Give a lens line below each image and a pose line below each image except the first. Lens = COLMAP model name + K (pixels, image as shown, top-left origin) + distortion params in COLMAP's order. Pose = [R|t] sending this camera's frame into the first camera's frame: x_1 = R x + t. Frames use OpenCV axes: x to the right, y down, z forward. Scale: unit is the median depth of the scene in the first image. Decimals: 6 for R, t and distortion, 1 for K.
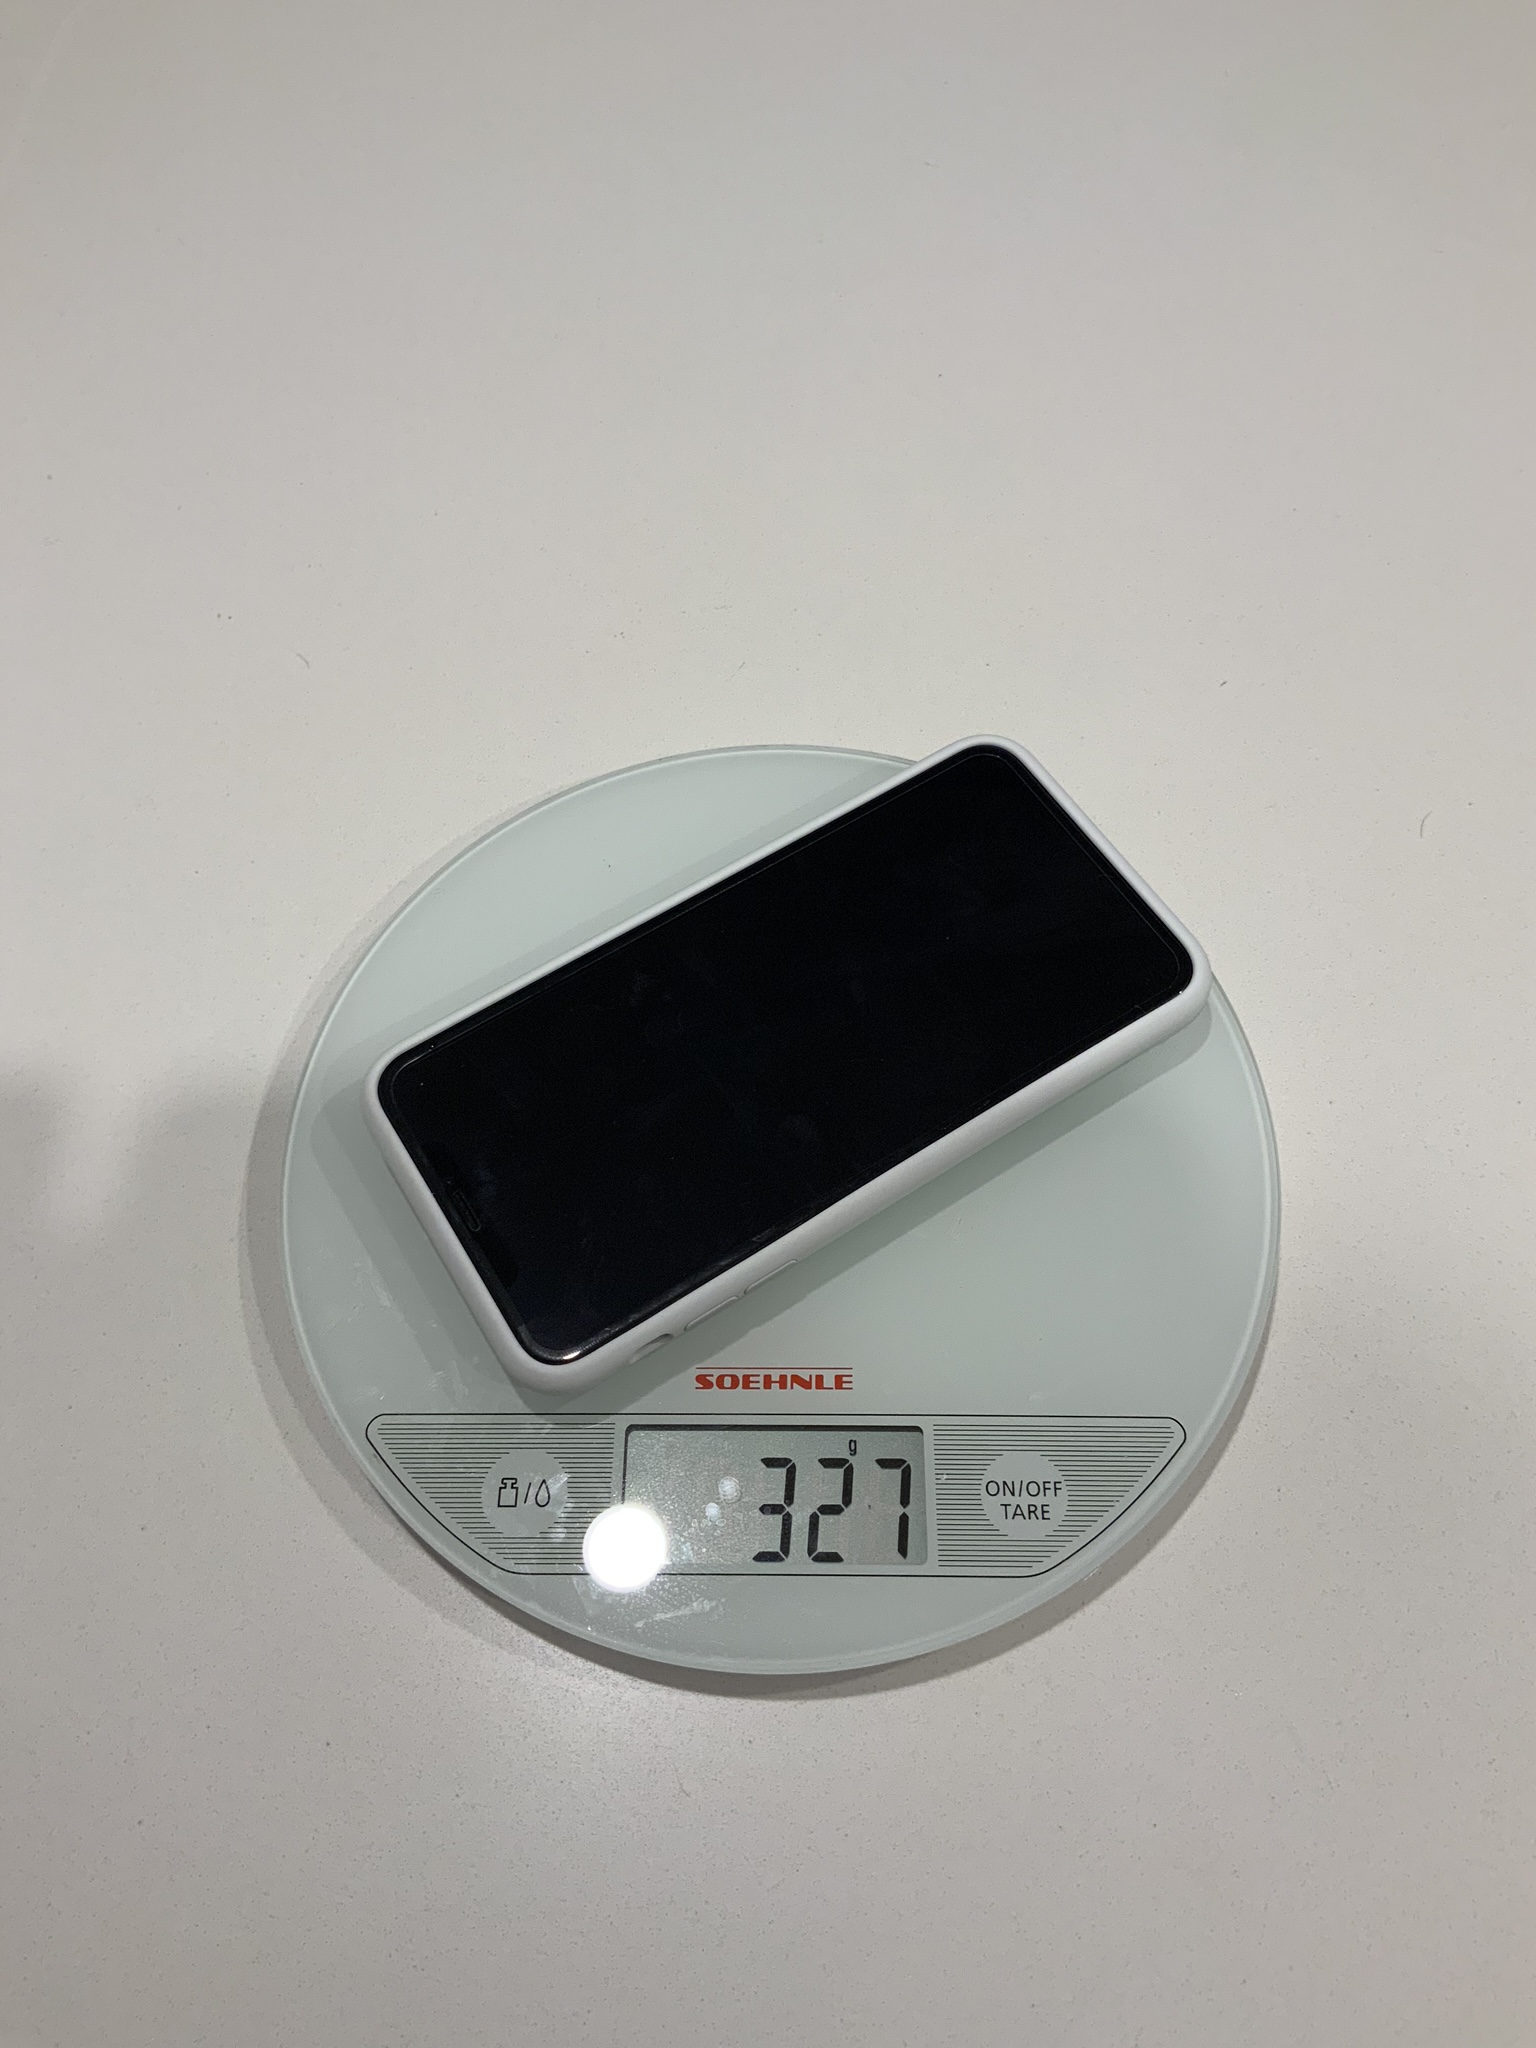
lens RADIAL K [[1751.2, 0, 771.1], [0, 1751.2, 1024.0], [0, 0, 1]] dist [0.006018, -0.042723]
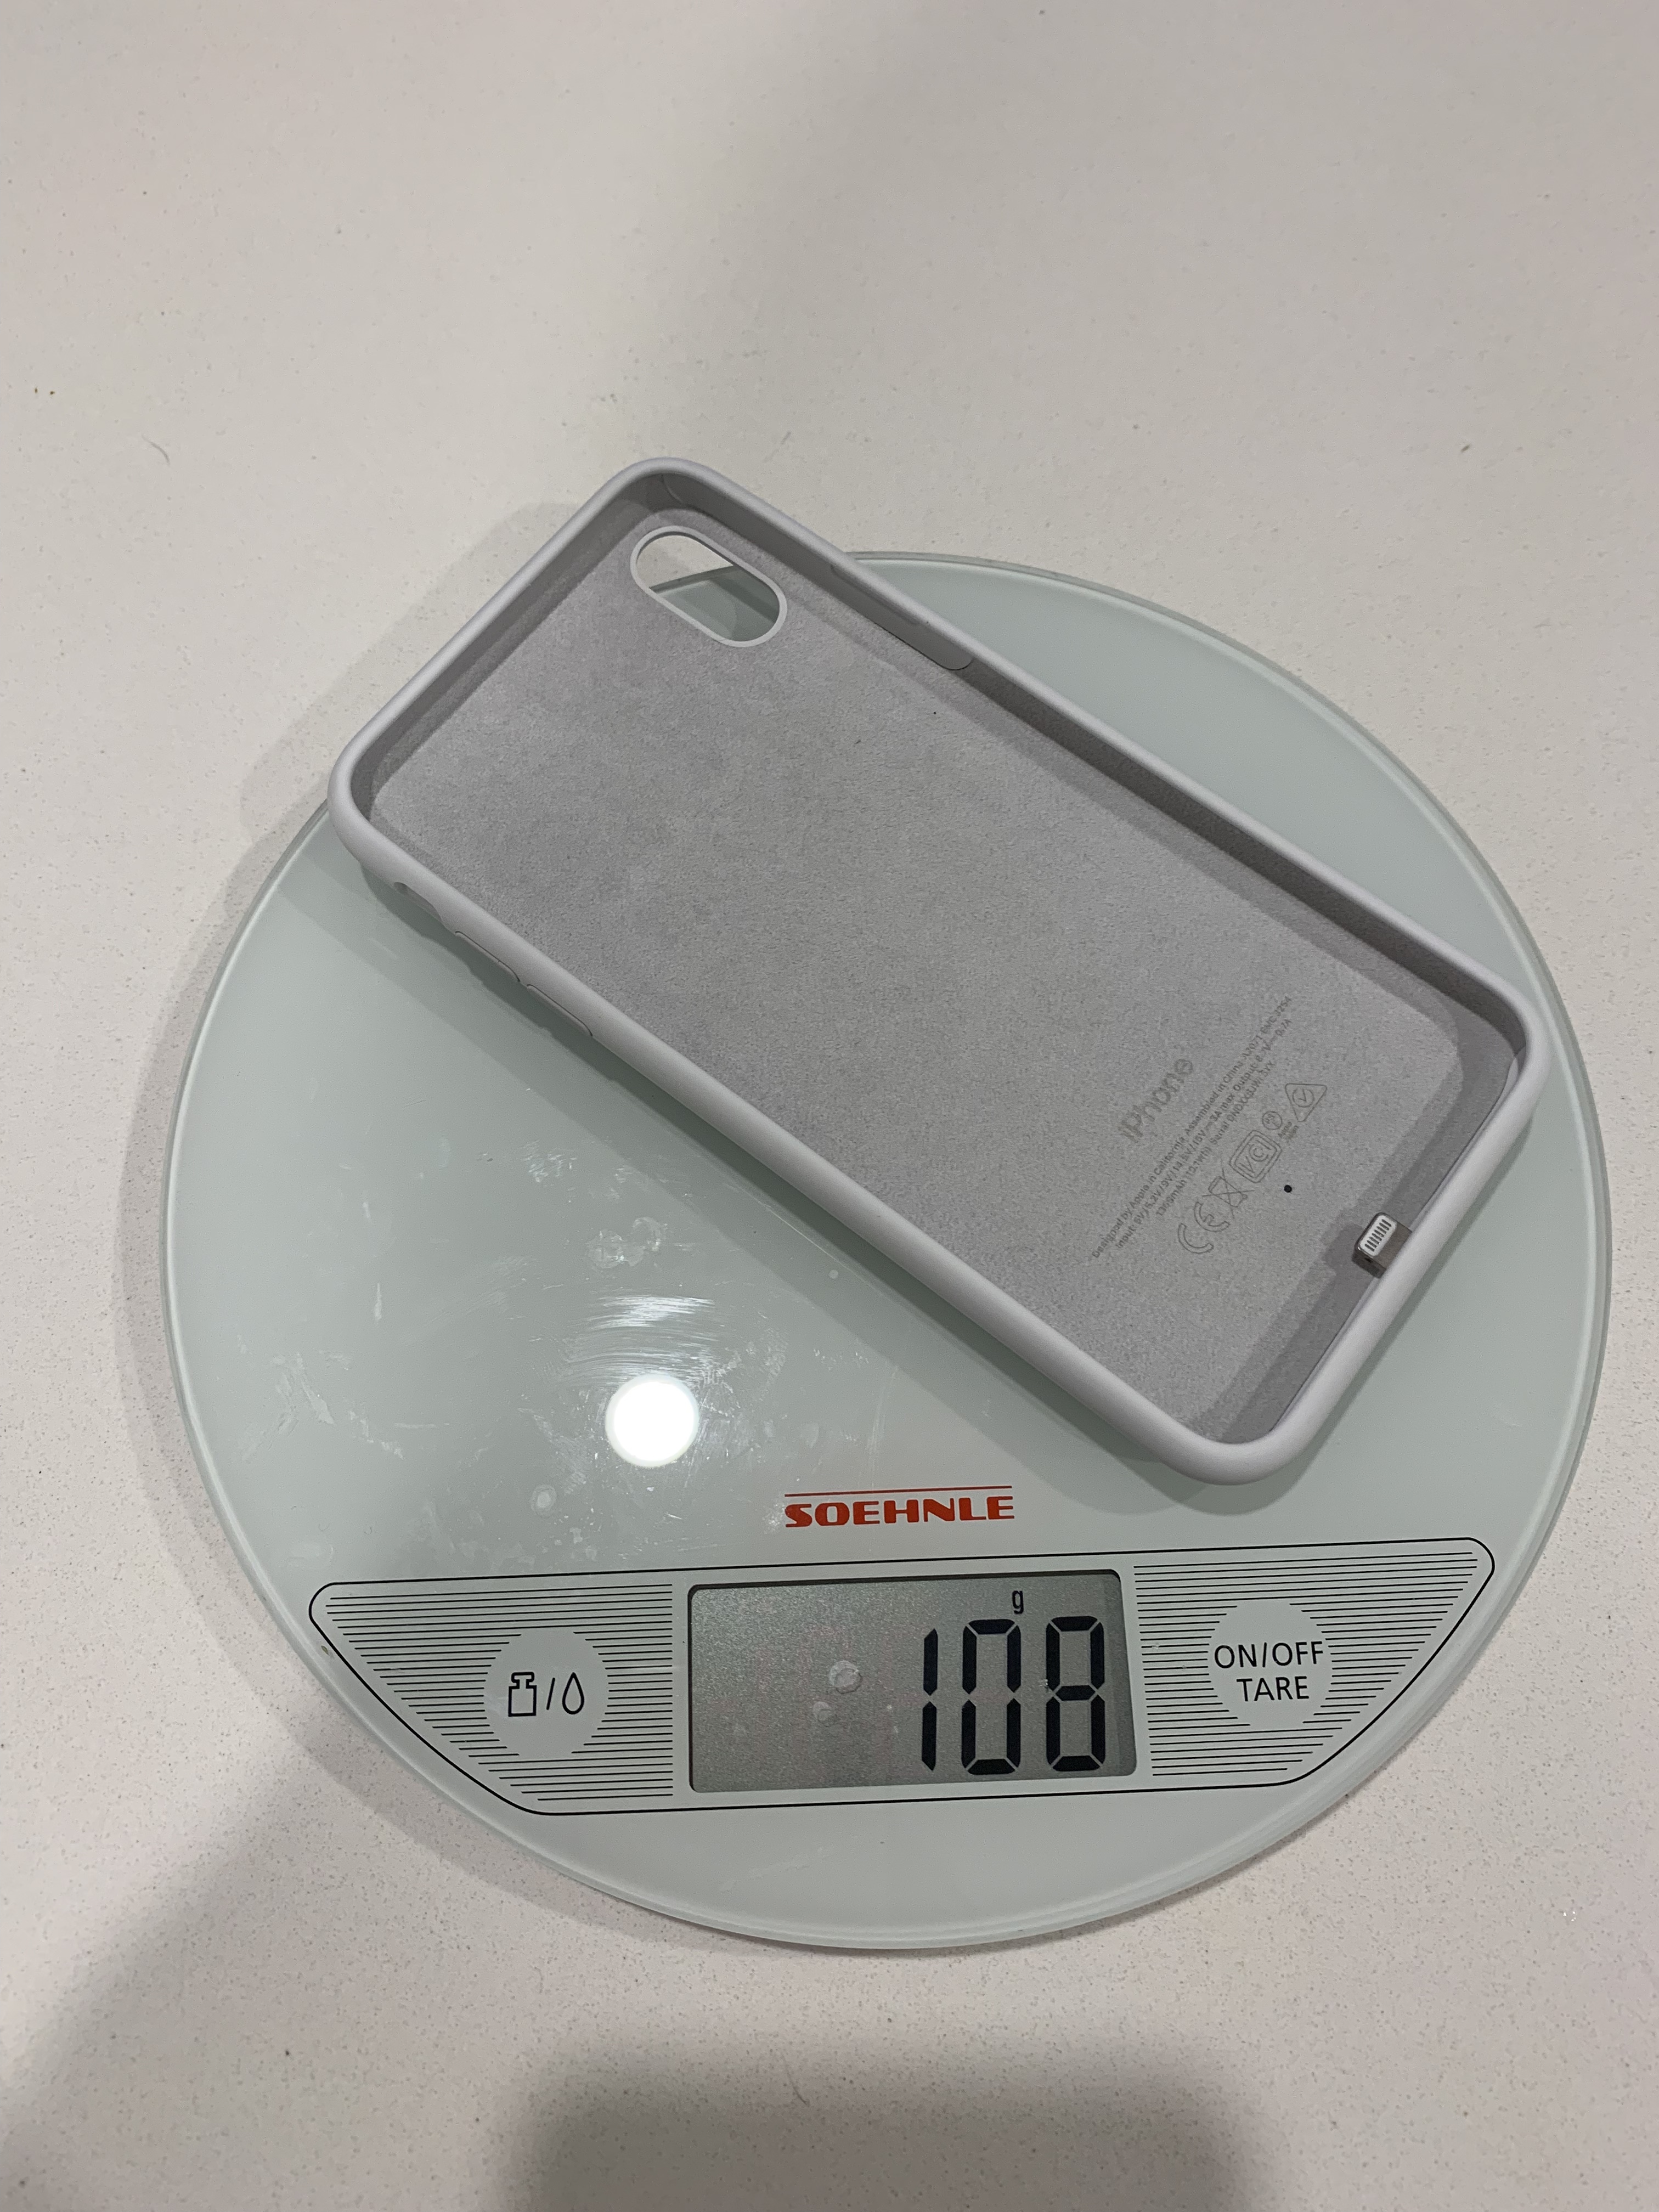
lens RADIAL K [[1695.4, 0, 833.7], [0, 1695.4, 1094.8], [0, 0, 1]] dist [-0.050594, 0.046935]
pose [[0.998580, -0.041231, 0.033739, -0.040549], [0.035640, 0.987708, 0.152196, -0.060427], [-0.039599, -0.150777, 0.987774, 0.376371]]
